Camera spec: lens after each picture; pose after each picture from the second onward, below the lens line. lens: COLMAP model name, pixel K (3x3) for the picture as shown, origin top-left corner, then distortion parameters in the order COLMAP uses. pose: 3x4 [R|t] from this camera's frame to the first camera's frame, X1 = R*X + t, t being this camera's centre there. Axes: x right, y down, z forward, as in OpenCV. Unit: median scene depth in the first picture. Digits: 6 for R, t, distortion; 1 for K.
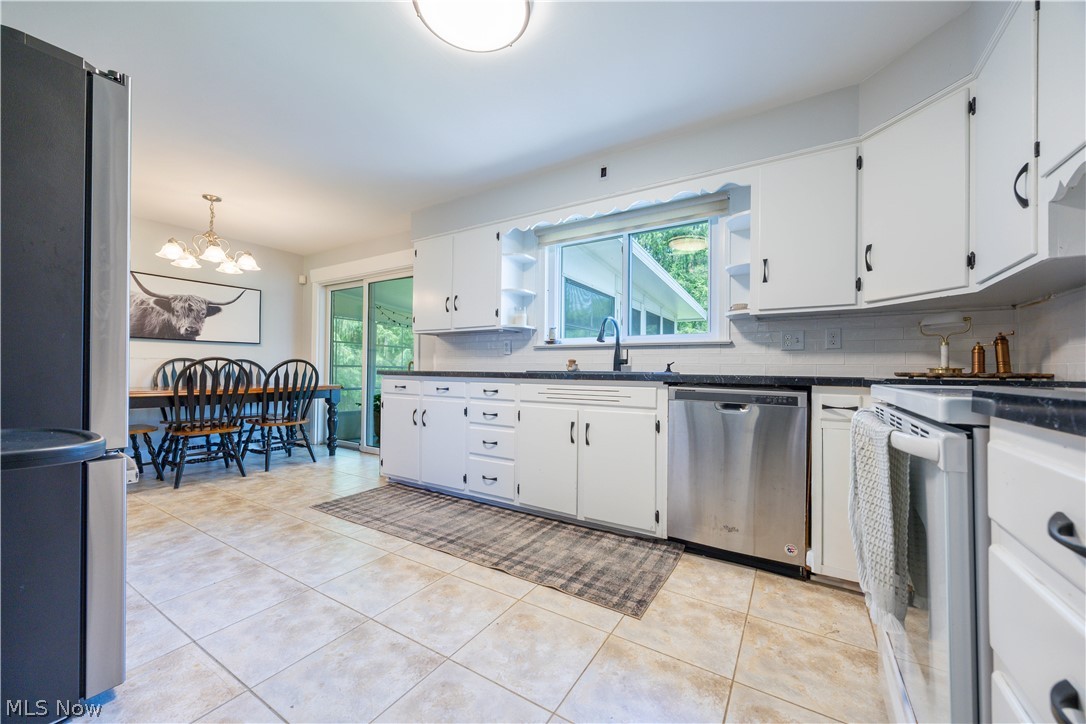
lens RADIAL K [[416.6, 0, 551.6], [0, 416.6, 365.0], [0, 0, 1]] dist [0.000964, -0.000695]
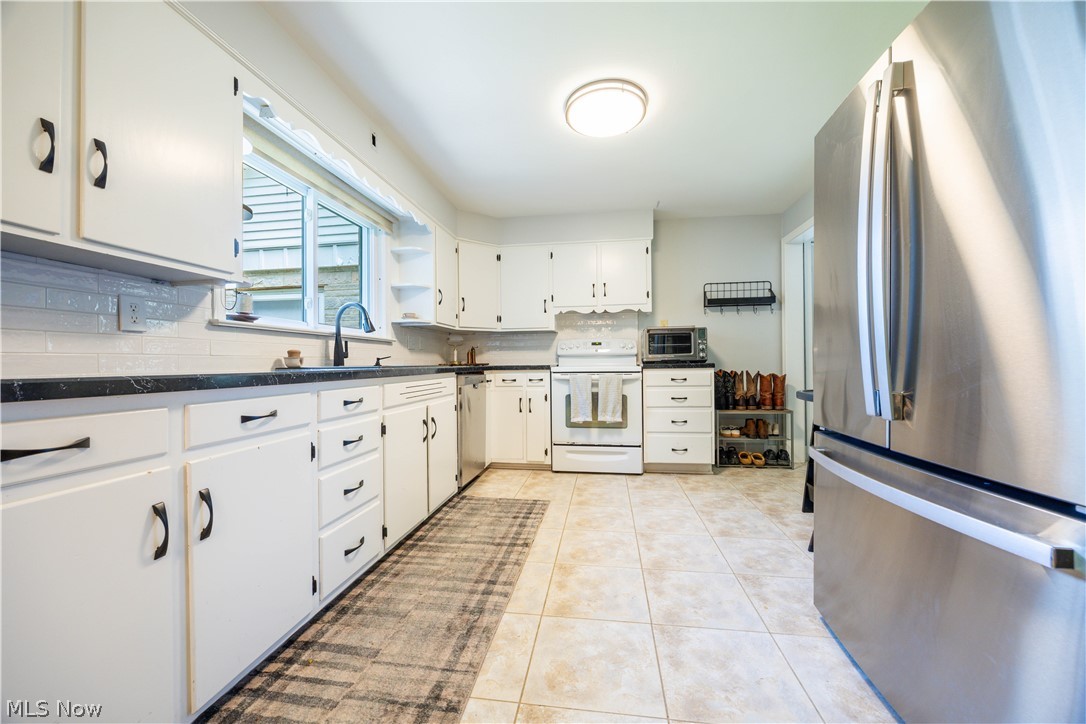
lens RADIAL K [[416.6, 0, 546.4], [0, 416.6, 361.9], [0, 0, 1]] dist [0.000964, -0.000695]
pose [[-0.404630, -0.002917, 0.914476, -0.783451], [-0.006525, 0.999979, 0.000303, 0.002992], [-0.914457, -0.005845, -0.404640, 0.957390]]
